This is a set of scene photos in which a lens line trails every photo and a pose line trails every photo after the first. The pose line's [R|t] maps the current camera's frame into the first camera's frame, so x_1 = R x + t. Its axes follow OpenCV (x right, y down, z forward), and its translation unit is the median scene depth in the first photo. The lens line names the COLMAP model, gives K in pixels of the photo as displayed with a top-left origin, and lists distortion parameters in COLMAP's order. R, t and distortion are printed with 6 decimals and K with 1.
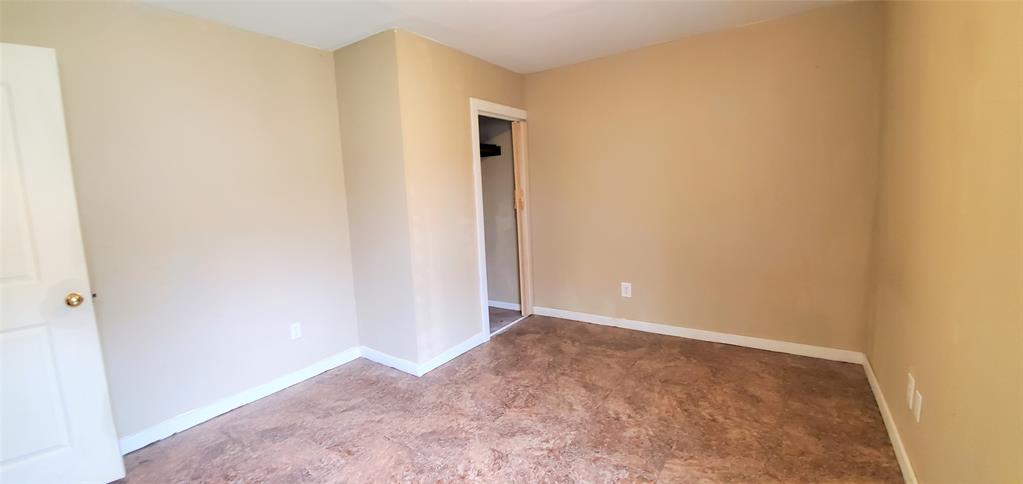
lens RADIAL K [[404.8, 0, 502.0], [0, 404.8, 237.0], [0, 0, 1]] dist [0.008231, -0.015407]
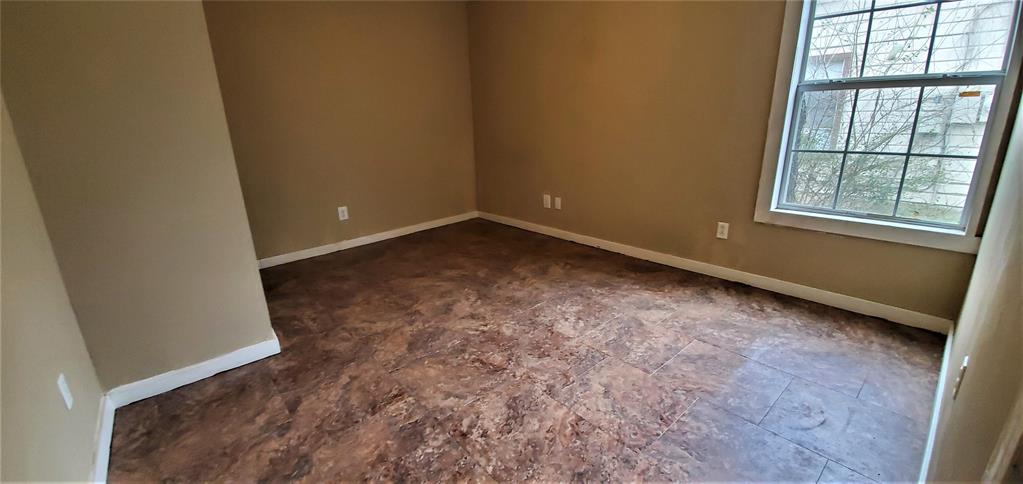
lens RADIAL K [[404.8, 0, 502.0], [0, 404.8, 237.0], [0, 0, 1]] dist [0.008231, -0.015407]
pose [[0.250968, -0.238676, 0.938109, -0.838350], [0.141939, 0.967724, 0.208238, 0.035415], [-0.957532, 0.080893, 0.276745, 0.399502]]
